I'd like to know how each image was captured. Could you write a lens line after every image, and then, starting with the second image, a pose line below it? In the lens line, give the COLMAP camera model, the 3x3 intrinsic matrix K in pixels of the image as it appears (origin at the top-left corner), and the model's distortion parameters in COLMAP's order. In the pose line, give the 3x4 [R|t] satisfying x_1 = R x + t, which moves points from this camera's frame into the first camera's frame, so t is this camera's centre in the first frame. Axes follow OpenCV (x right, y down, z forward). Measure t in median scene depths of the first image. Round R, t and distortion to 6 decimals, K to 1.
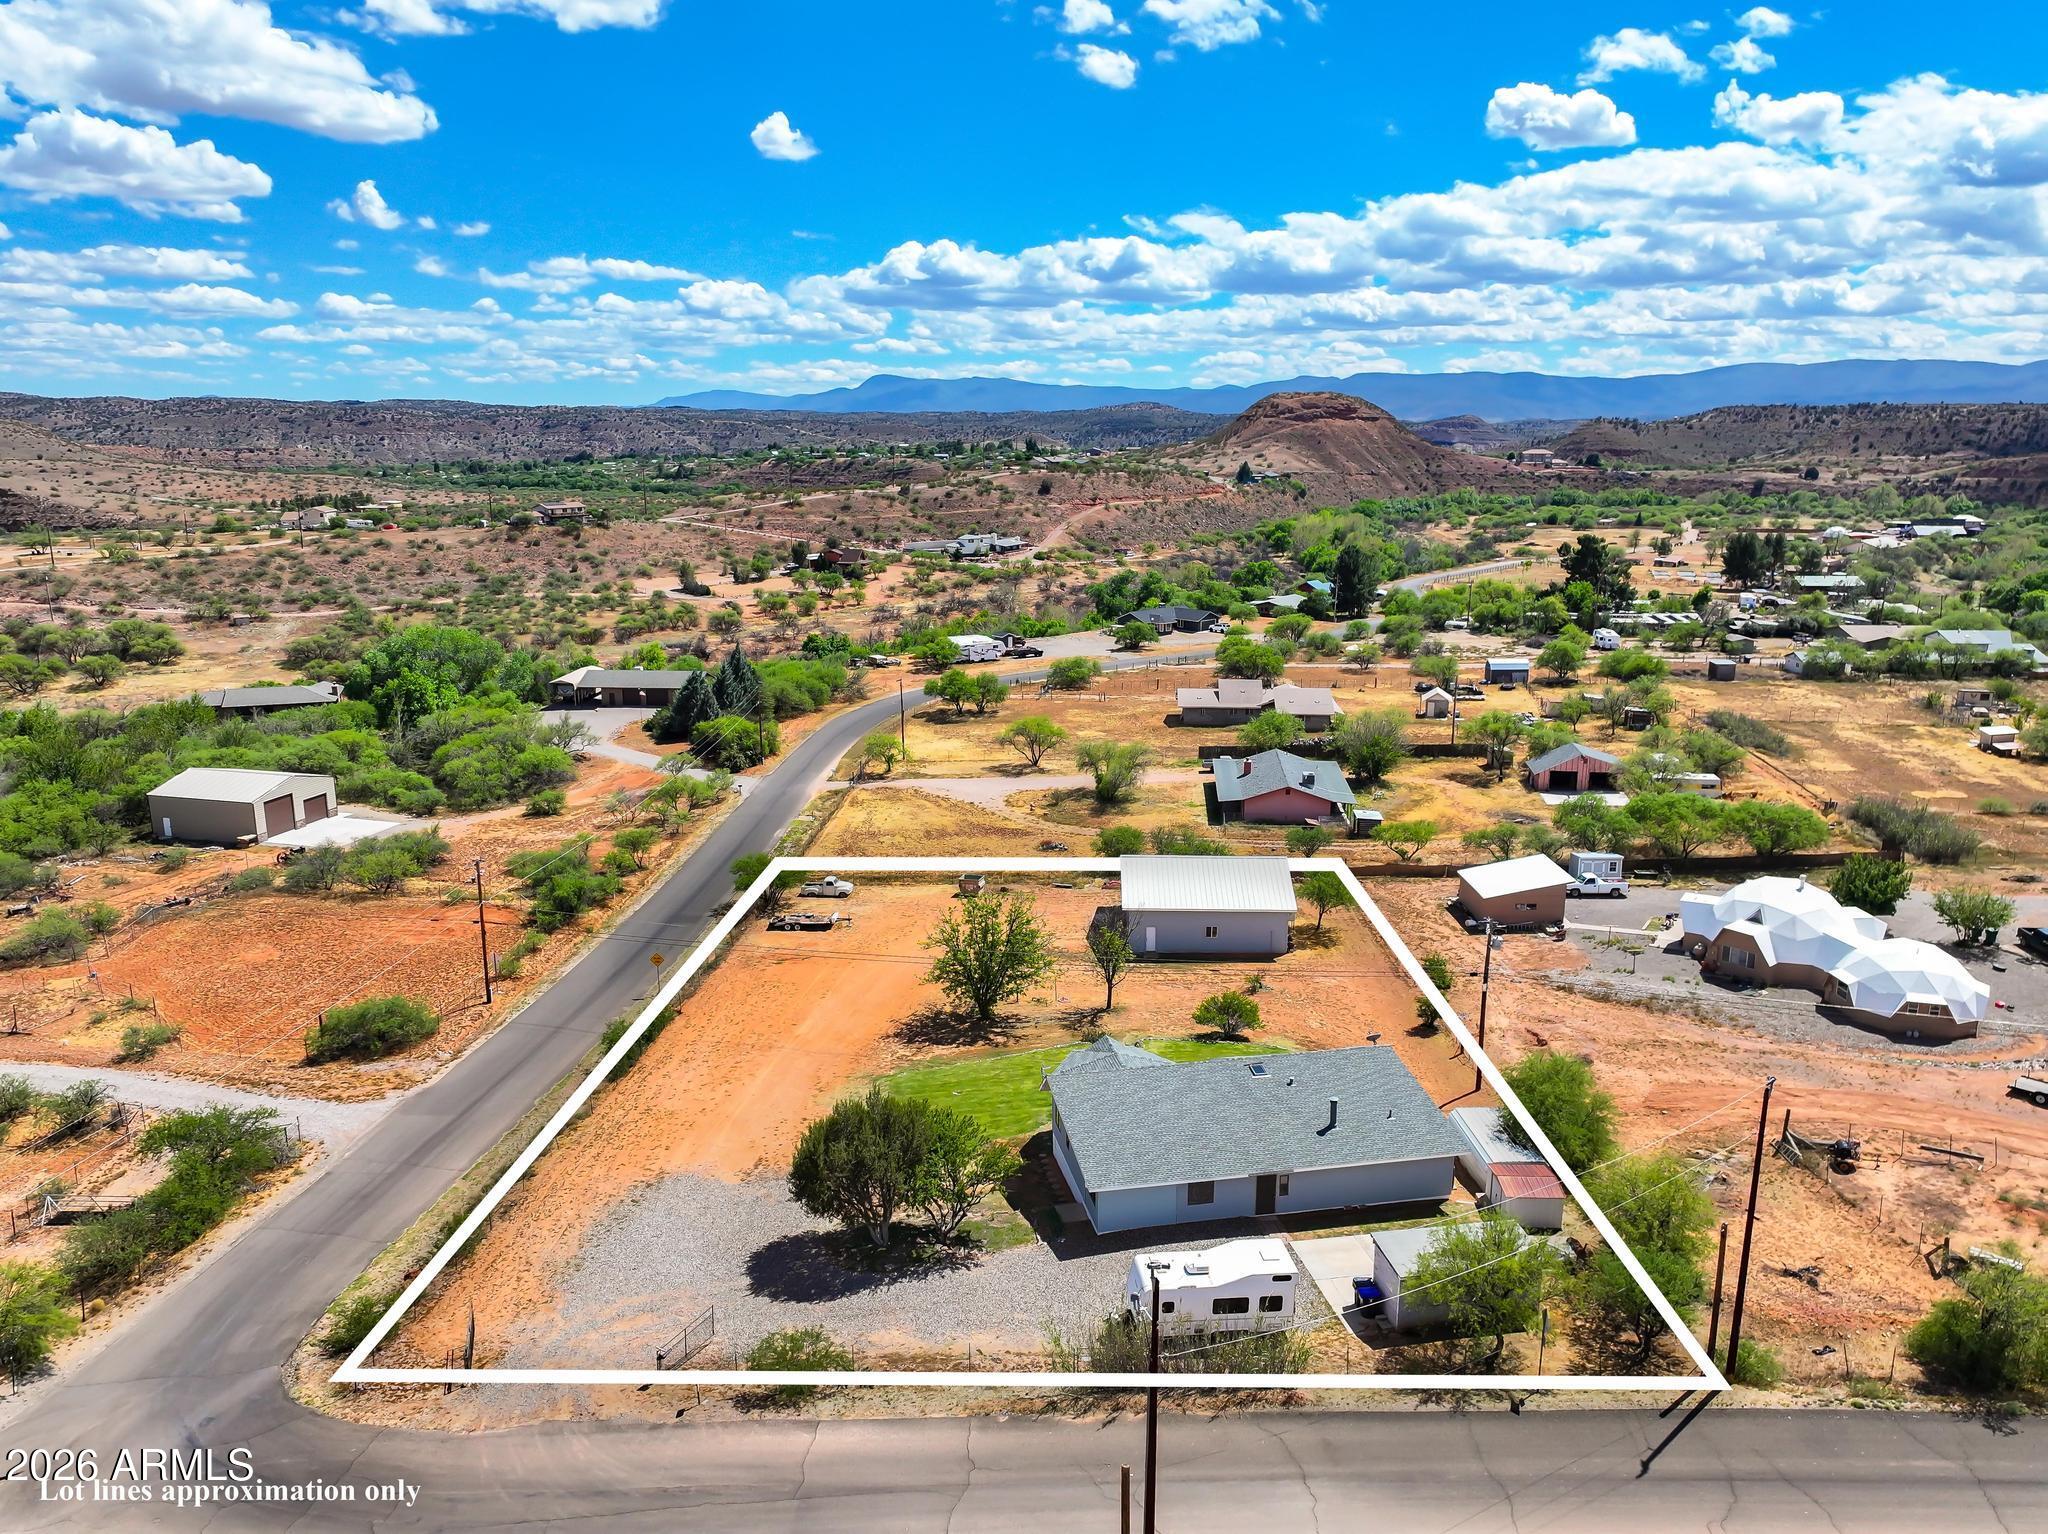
lens RADIAL K [[1448.6, 0, 1024.0], [0, 1448.6, 767.0], [0, 0, 1]] dist [-0.008357, 0.026826]
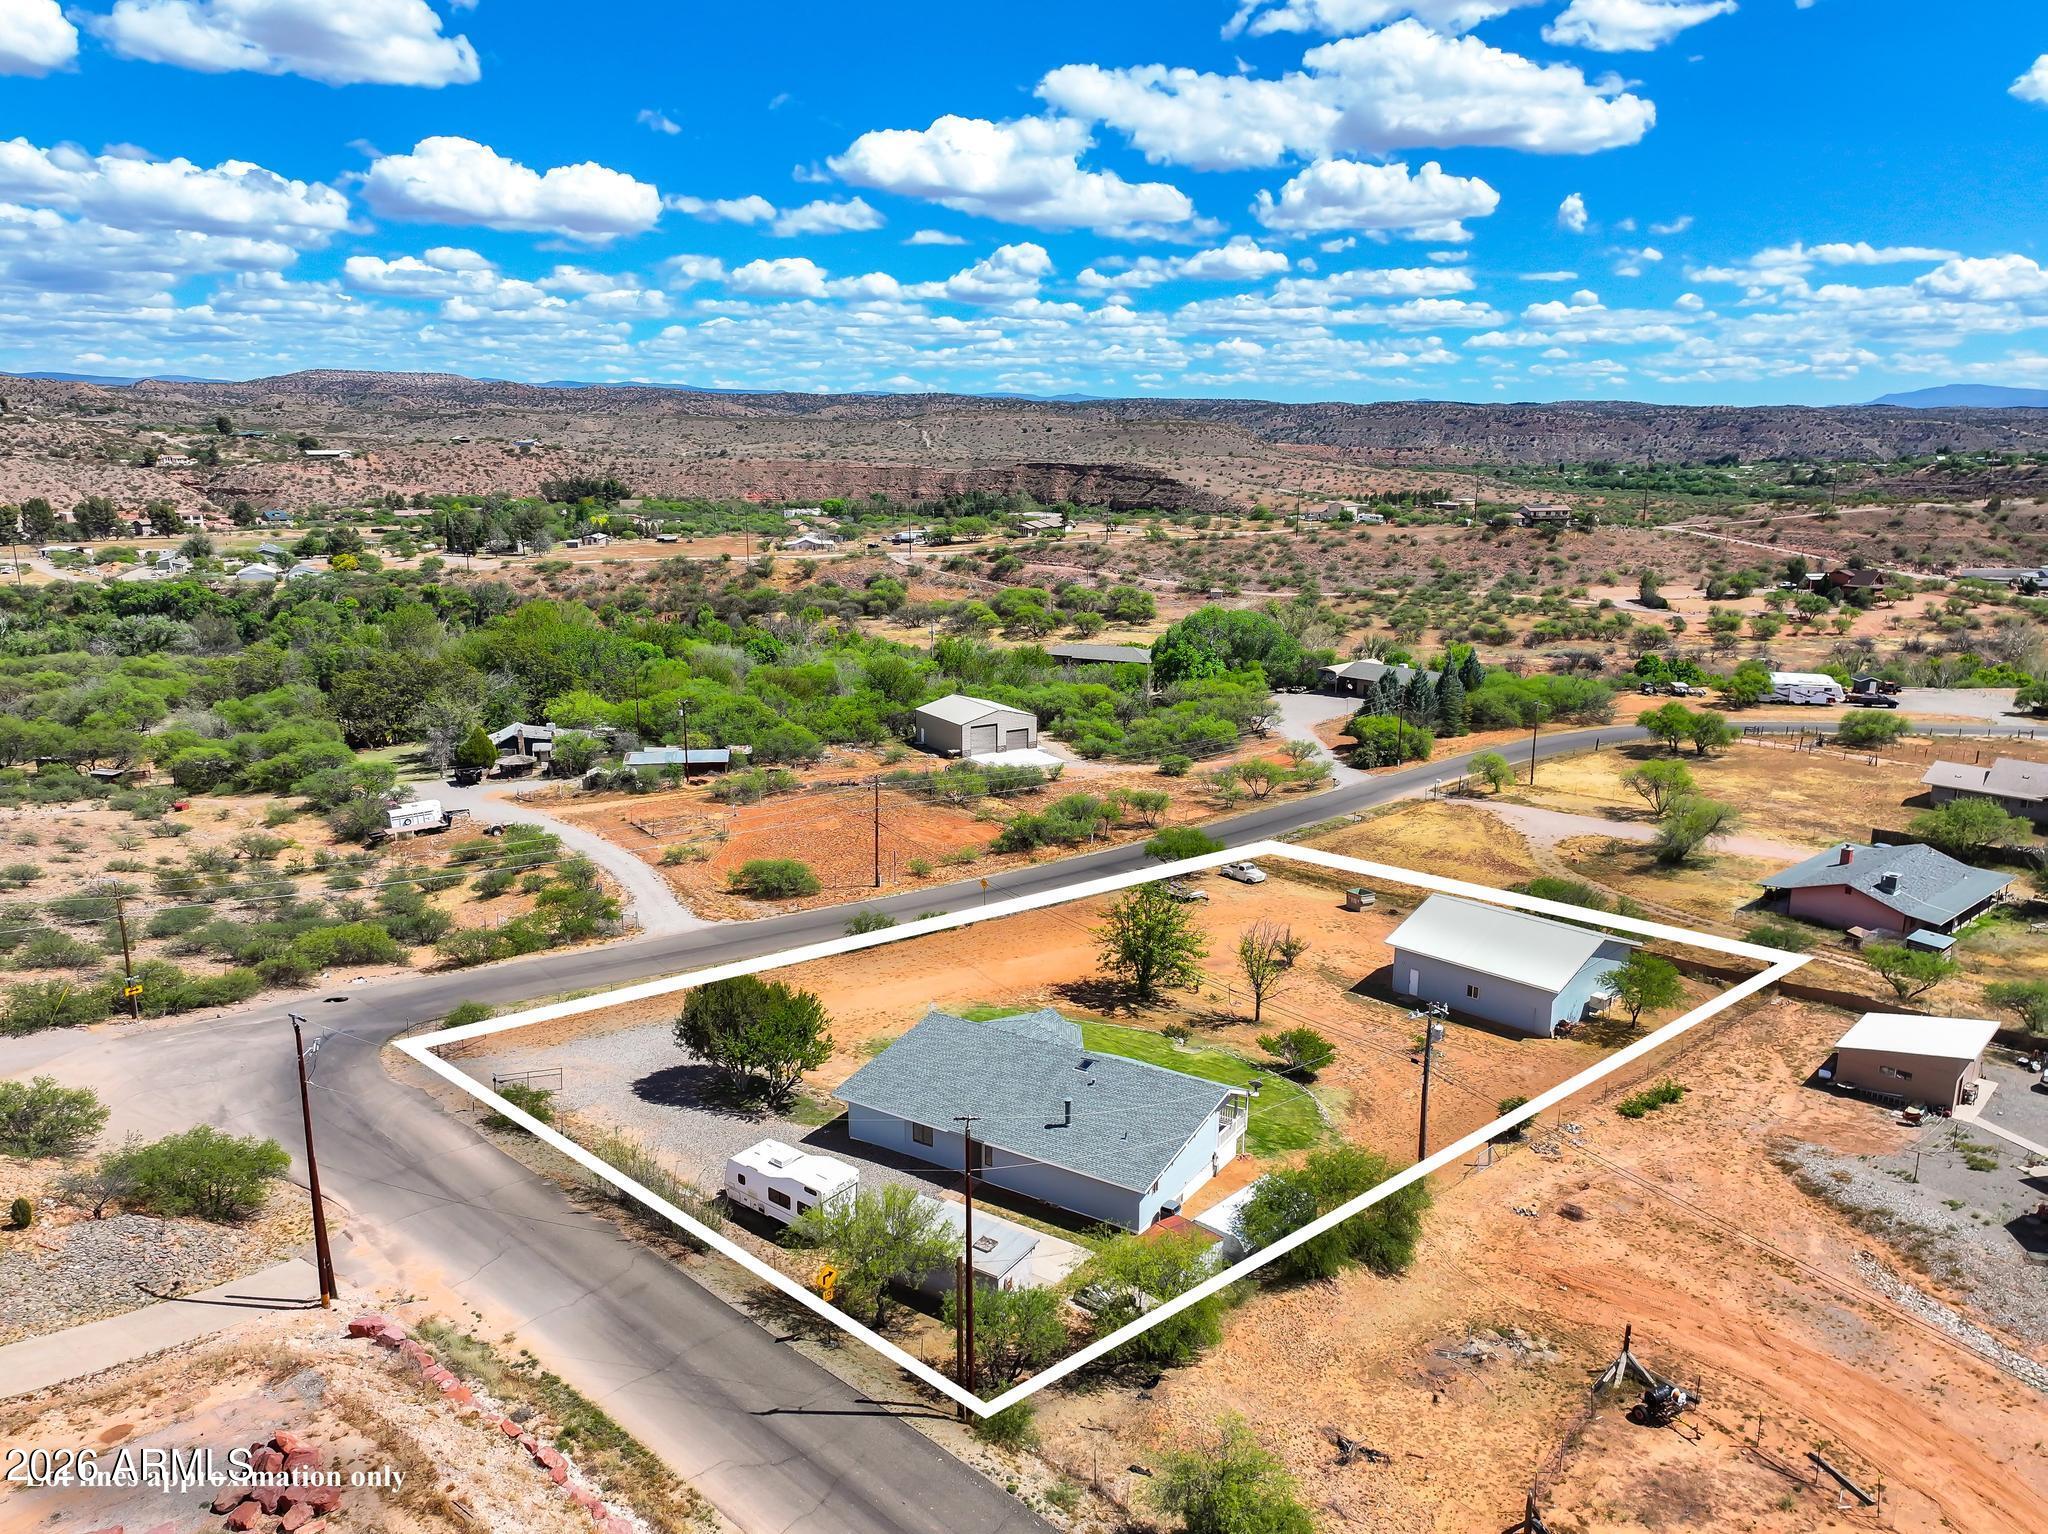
lens RADIAL K [[1448.6, 0, 1024.0], [0, 1448.6, 767.0], [0, 0, 1]] dist [-0.008357, 0.026826]
pose [[0.725606, 0.157871, -0.669756, 0.100688], [-0.158274, 0.985520, 0.060829, -0.006978], [0.669661, 0.061867, 0.740086, 0.025255]]
